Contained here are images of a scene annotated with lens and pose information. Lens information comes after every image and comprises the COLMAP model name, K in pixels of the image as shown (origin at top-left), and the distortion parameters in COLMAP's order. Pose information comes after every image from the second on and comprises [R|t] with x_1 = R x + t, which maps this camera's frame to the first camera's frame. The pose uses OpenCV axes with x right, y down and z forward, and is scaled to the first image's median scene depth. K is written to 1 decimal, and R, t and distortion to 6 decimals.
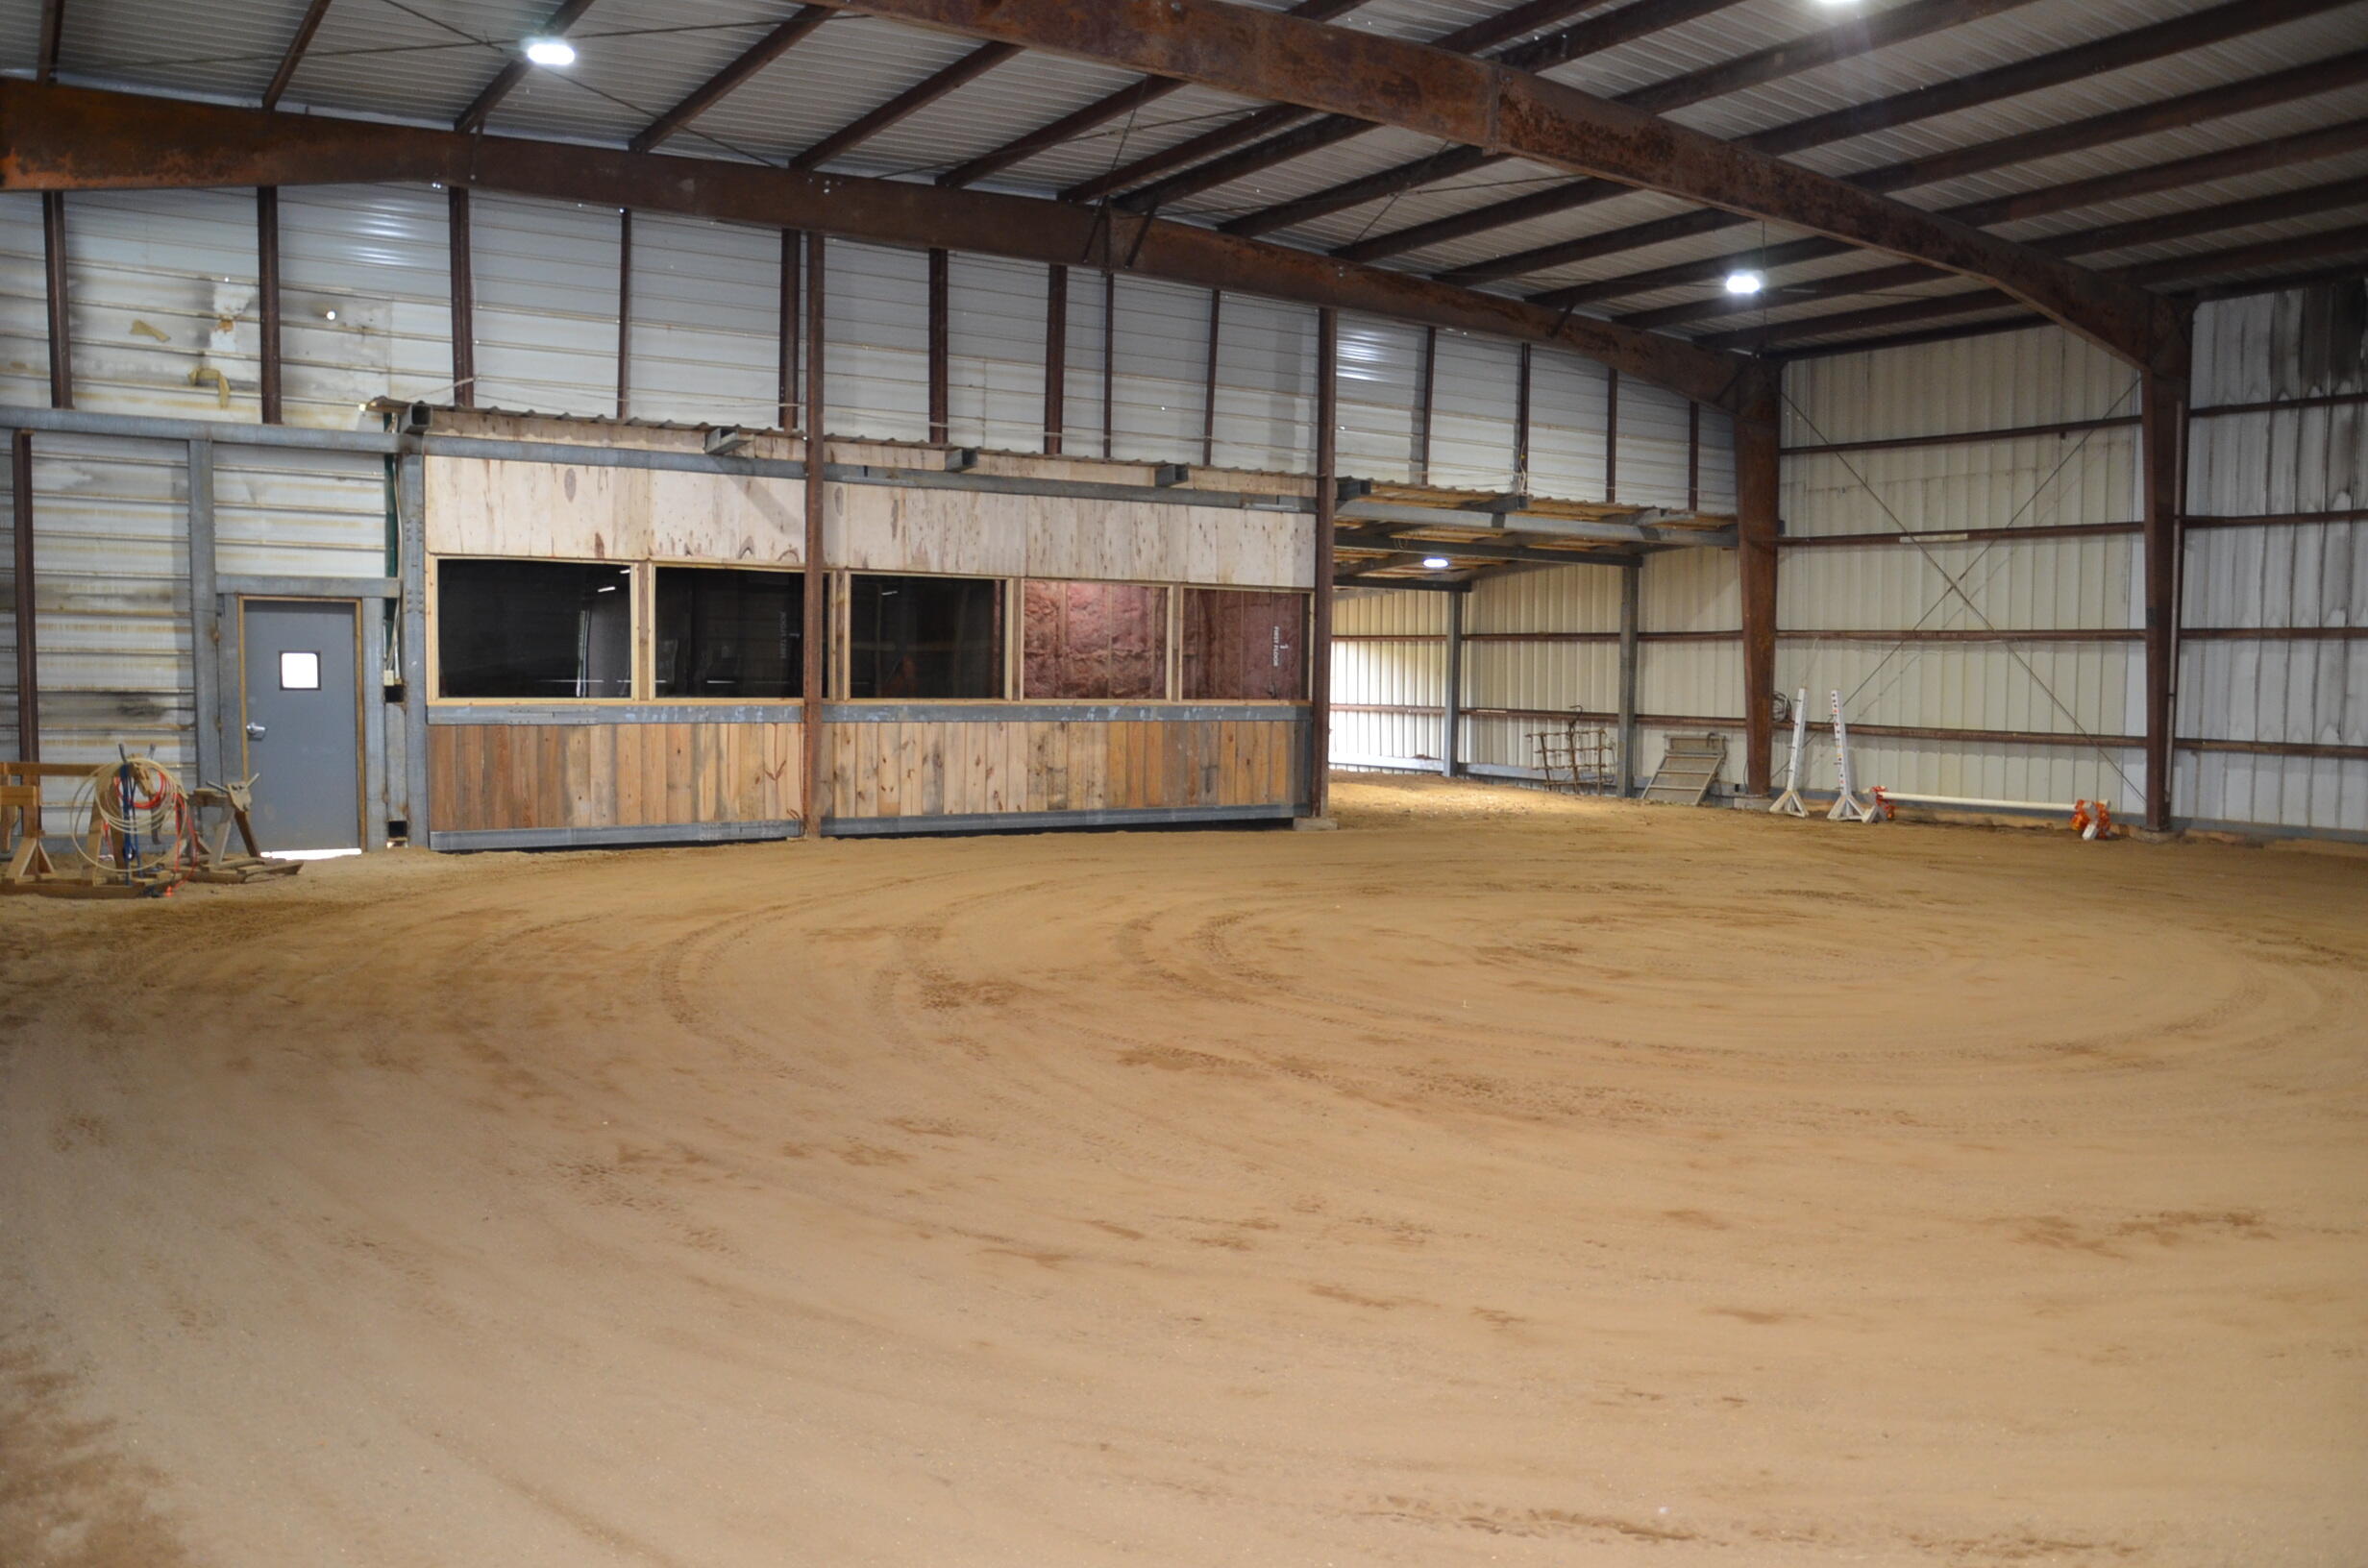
lens RADIAL K [[1878.5, 0, 1172.3], [0, 1878.5, 833.2], [0, 0, 1]] dist [-0.159431, 0.139725]
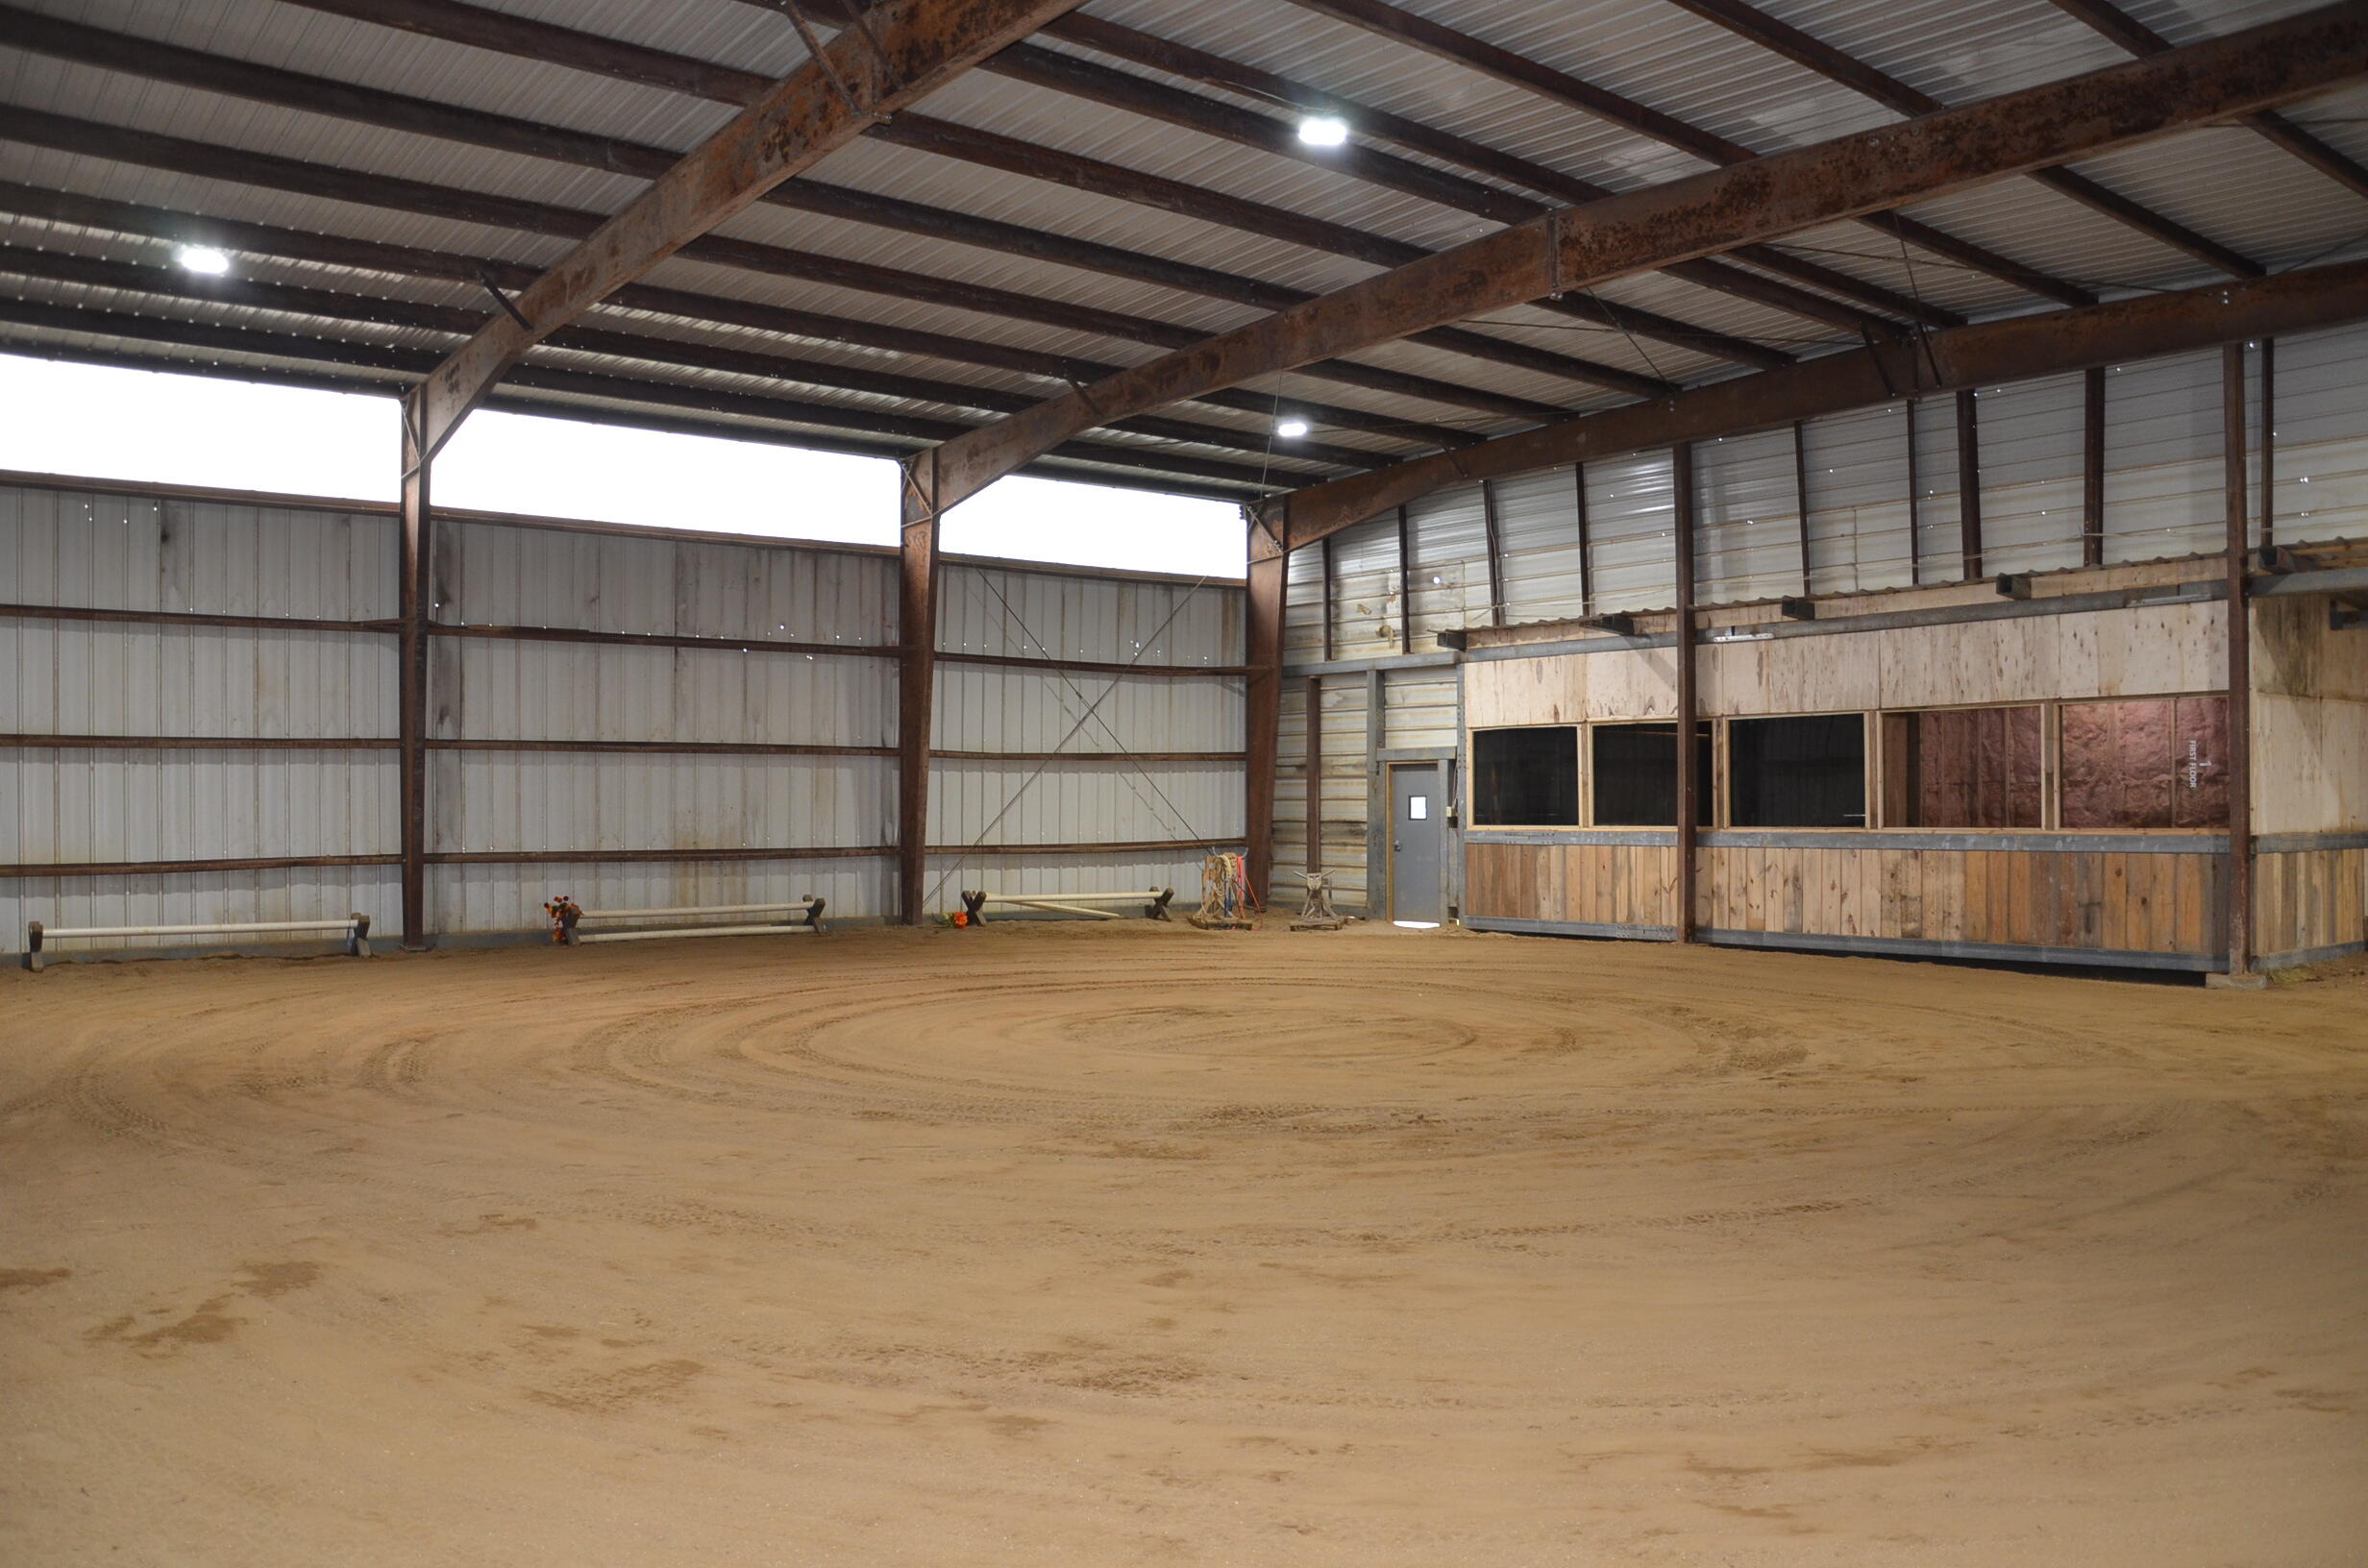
lens RADIAL K [[1878.5, 0, 1172.3], [0, 1878.5, 833.2], [0, 0, 1]] dist [-0.159431, 0.139725]
pose [[0.075764, -0.005076, -0.997113, 0.931017], [-0.080614, 0.996682, -0.011199, -0.026639], [0.993862, 0.081230, 0.075103, 0.557255]]
